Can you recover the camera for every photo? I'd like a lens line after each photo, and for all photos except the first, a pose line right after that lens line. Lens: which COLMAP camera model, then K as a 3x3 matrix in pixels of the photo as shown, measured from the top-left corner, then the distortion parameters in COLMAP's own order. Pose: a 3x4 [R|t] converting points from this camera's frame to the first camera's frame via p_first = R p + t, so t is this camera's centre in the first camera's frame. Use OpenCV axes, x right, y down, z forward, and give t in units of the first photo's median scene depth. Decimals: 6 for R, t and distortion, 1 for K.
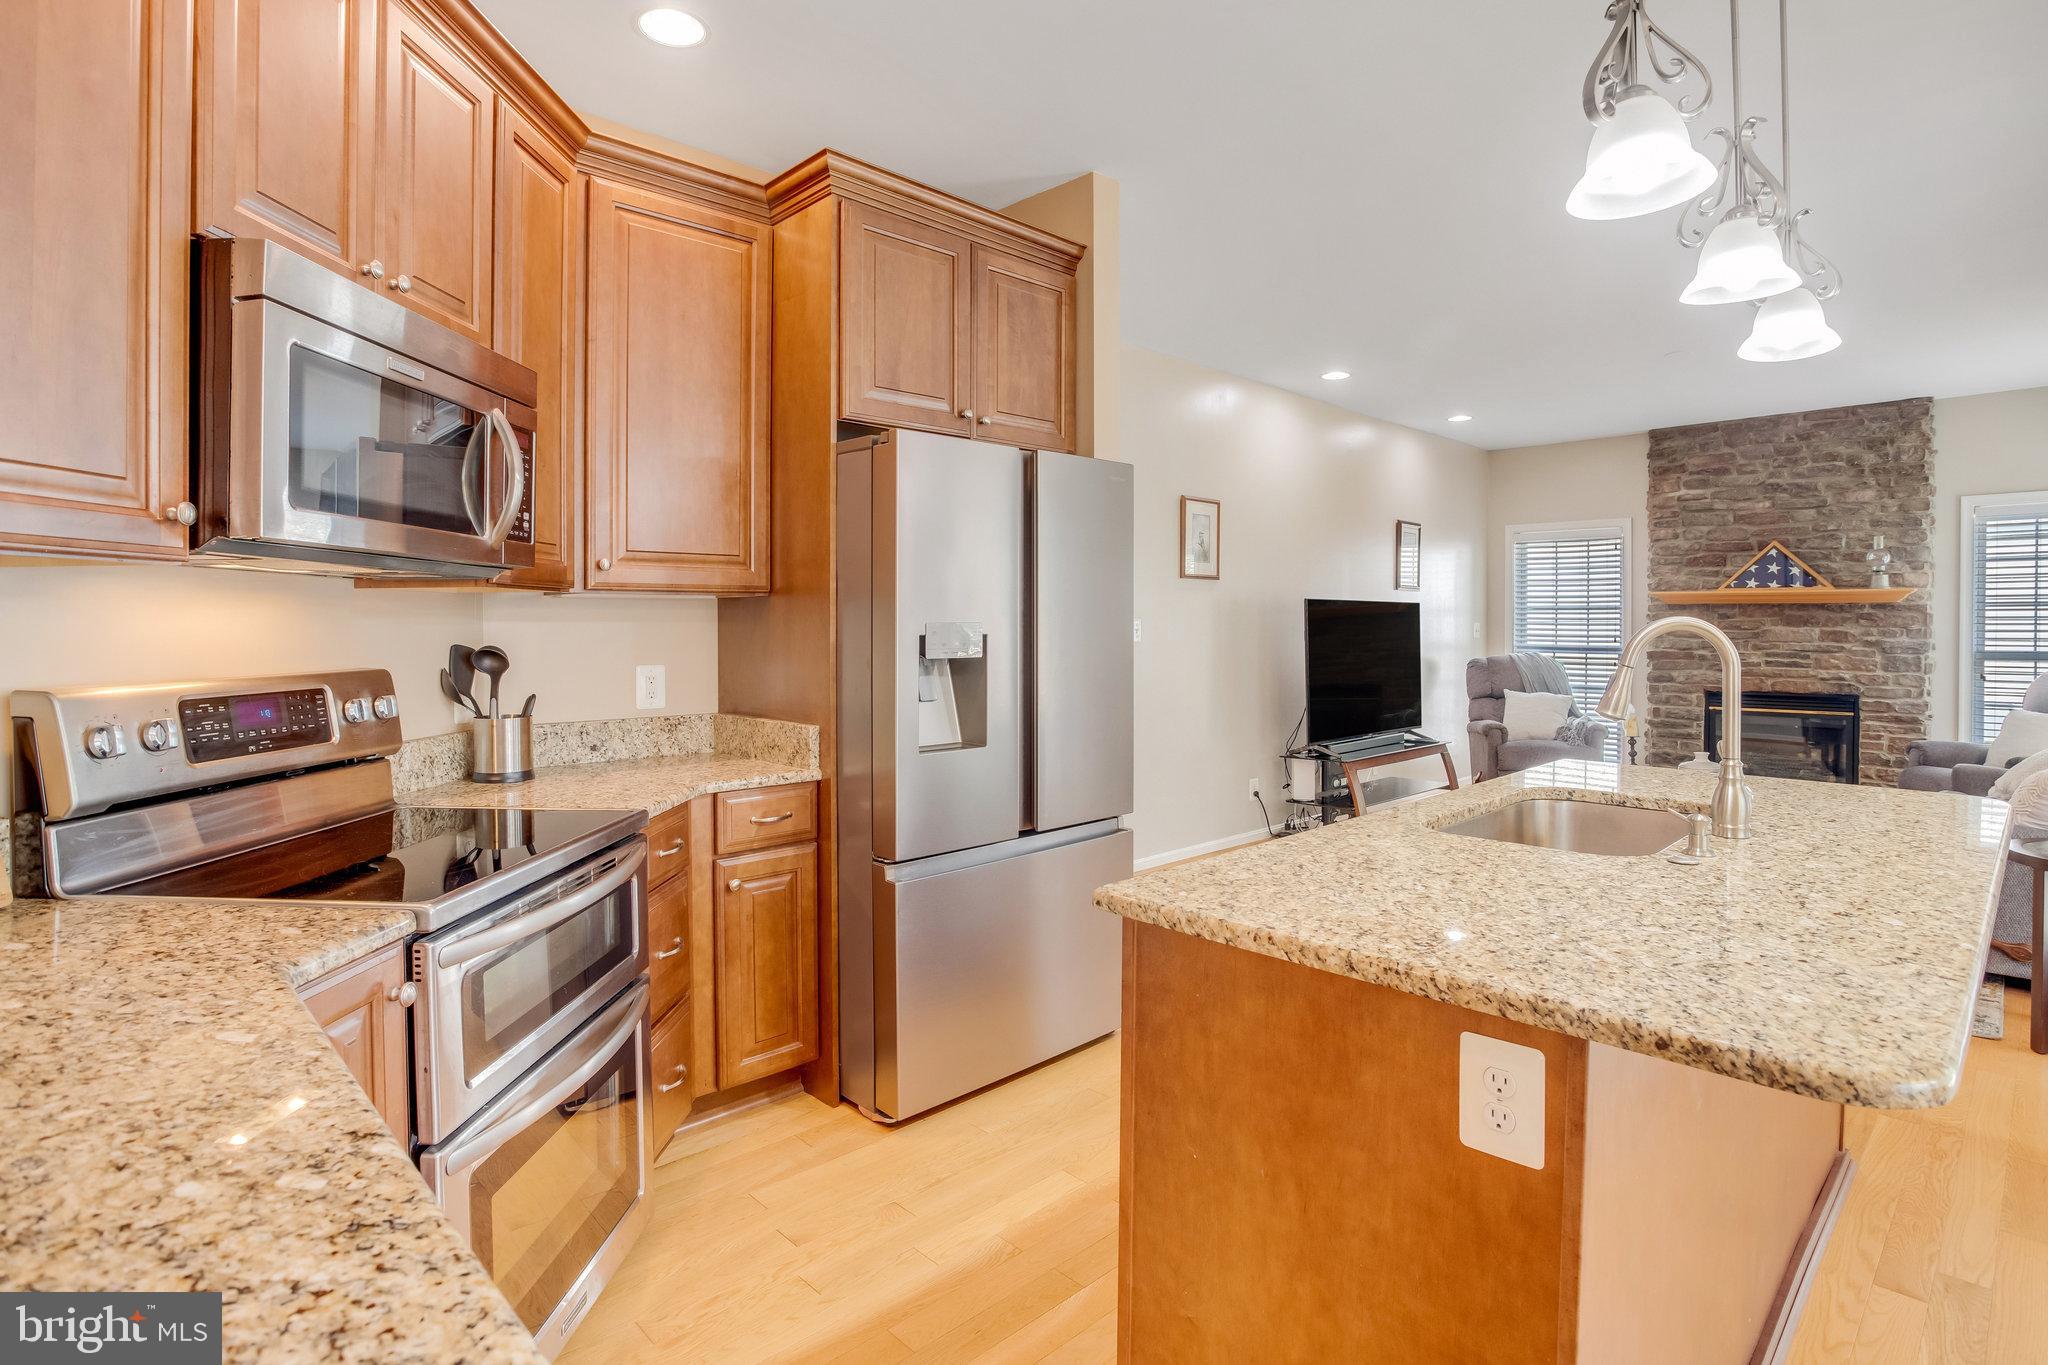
lens RADIAL K [[1018.6, 0, 1033.6], [0, 1018.6, 632.7], [0, 0, 1]] dist [-0.038034, 0.012789]
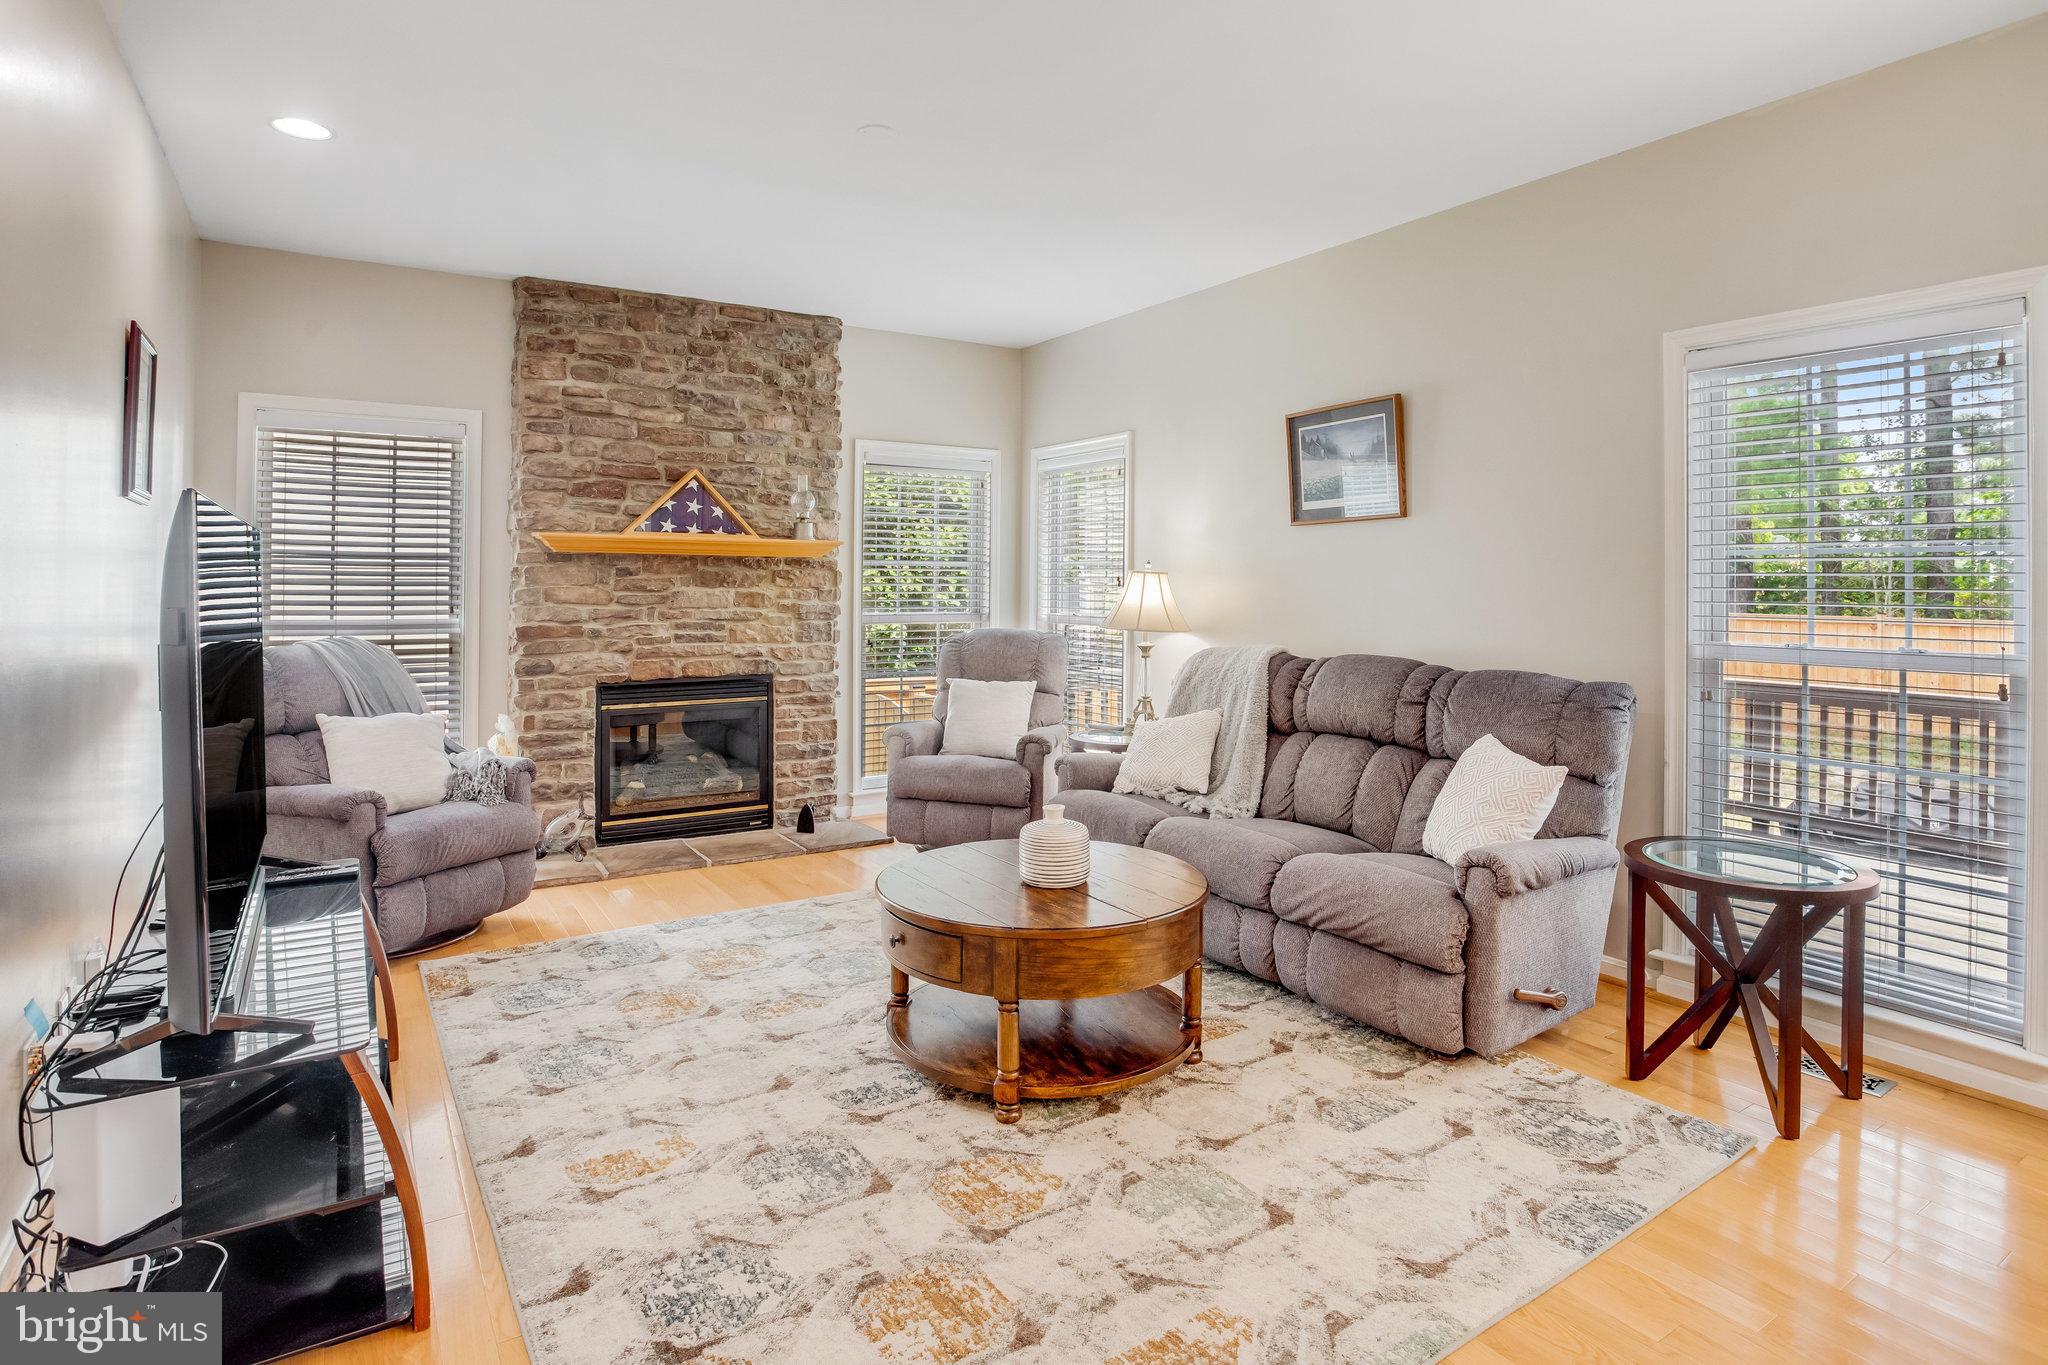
lens RADIAL K [[1096.1, 0, 1081.4], [0, 1096.1, 560.1], [0, 0, 1]] dist [-0.066084, 0.022232]
pose [[0.187084, 0.019746, 0.982146, 0.021080], [0.005119, 0.999765, -0.021076, -0.008176], [-0.982331, 0.008970, 0.186938, 0.596700]]
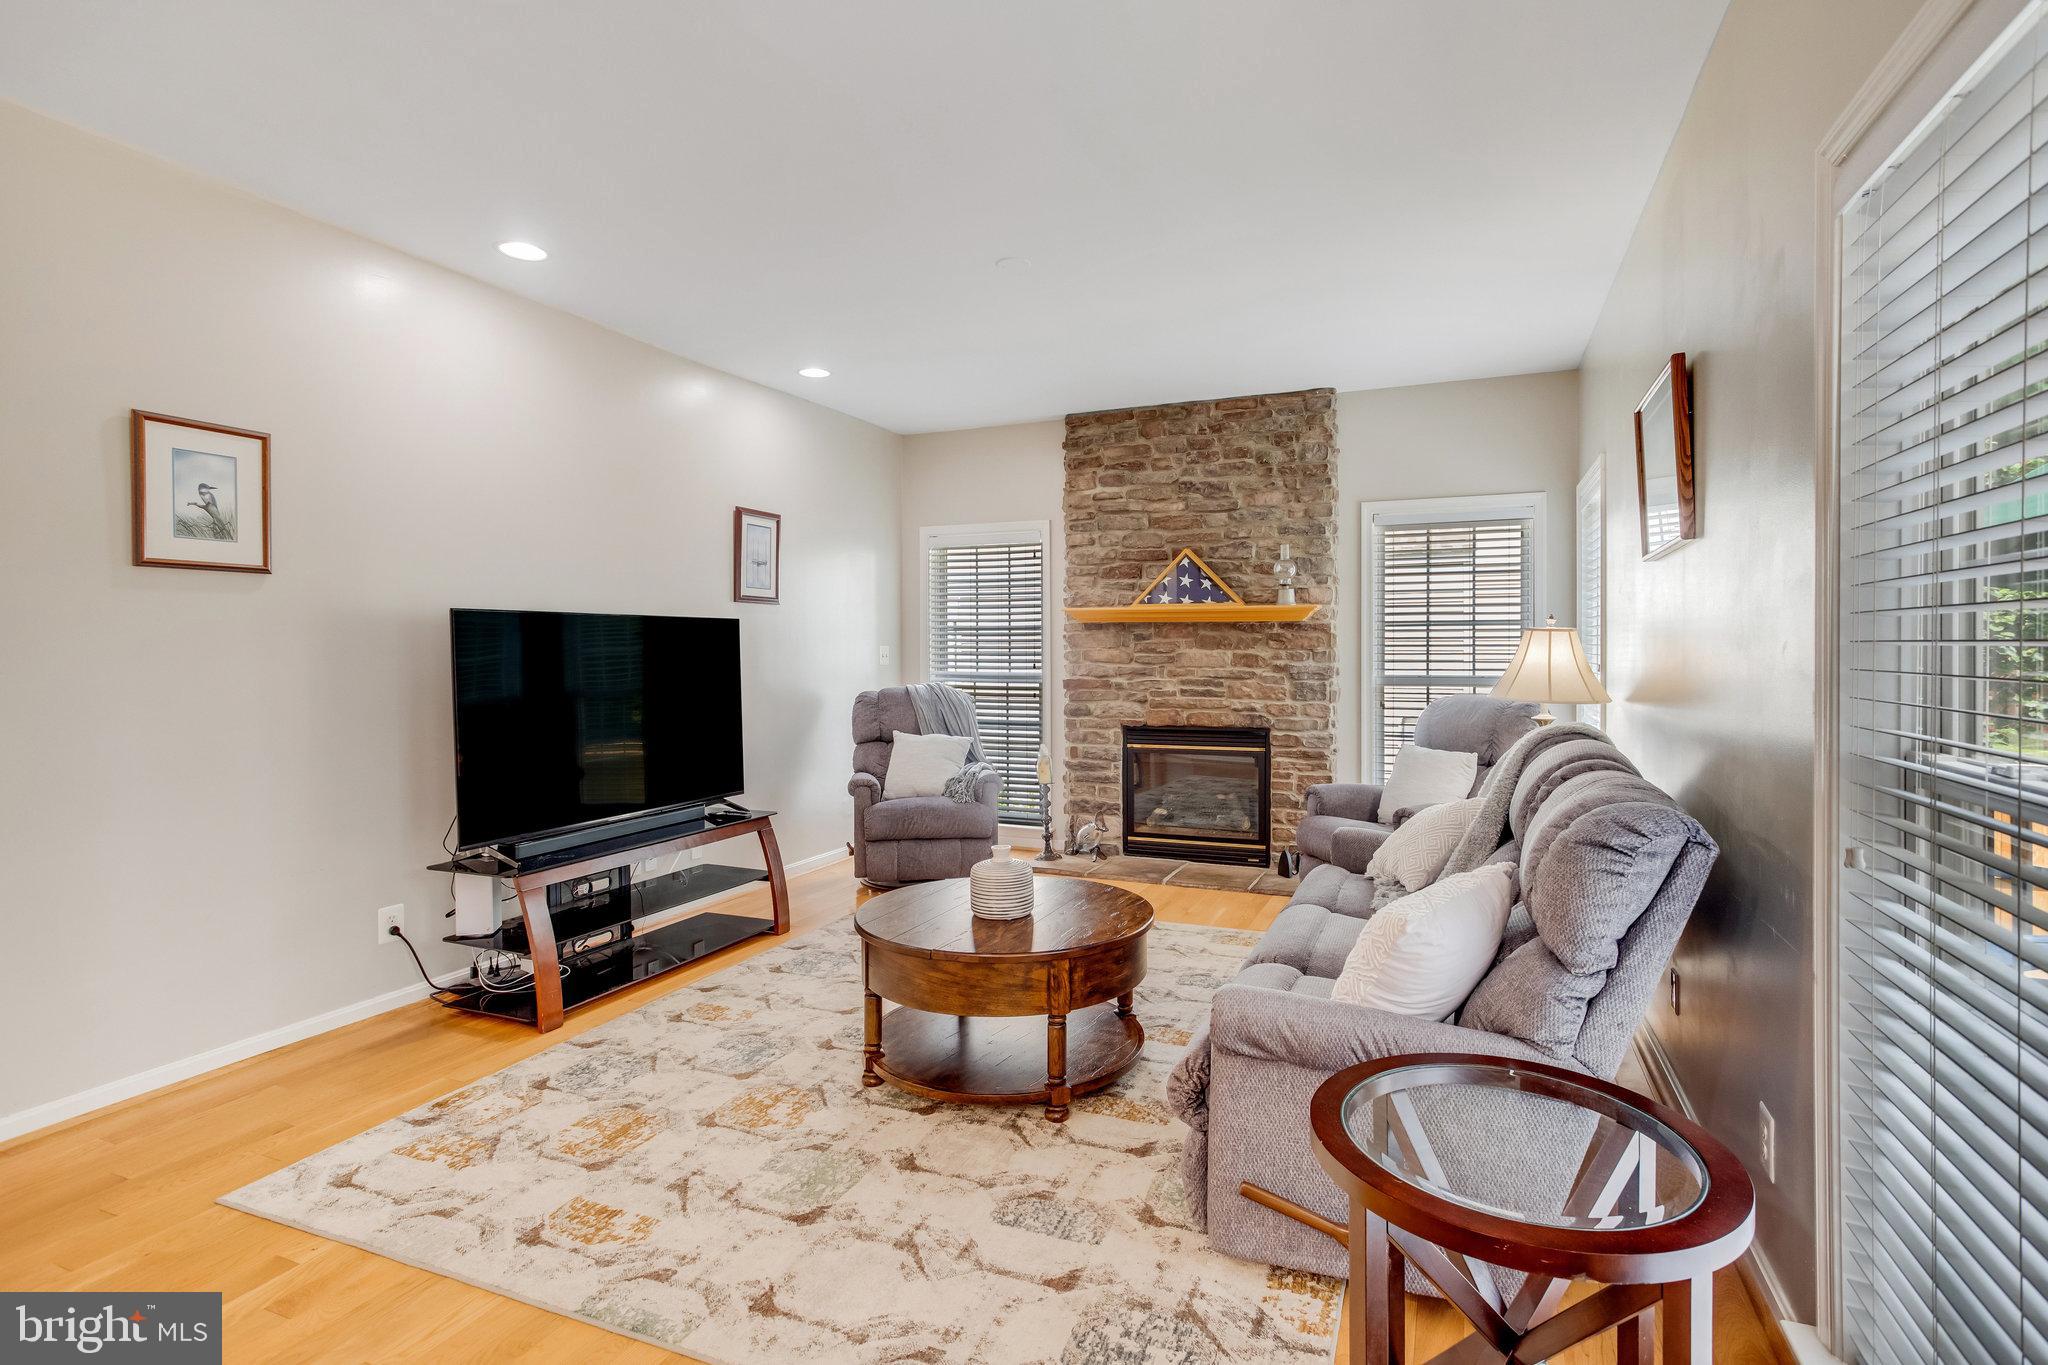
lens RADIAL K [[1018.6, 0, 1027.8], [0, 1018.6, 651.4], [0, 0, 1]] dist [-0.038034, 0.012789]
pose [[0.930163, -0.005972, 0.367098, 0.306604], [0.007483, 0.999968, -0.002691, -0.003107], [-0.367070, 0.005250, 0.930179, 0.254083]]
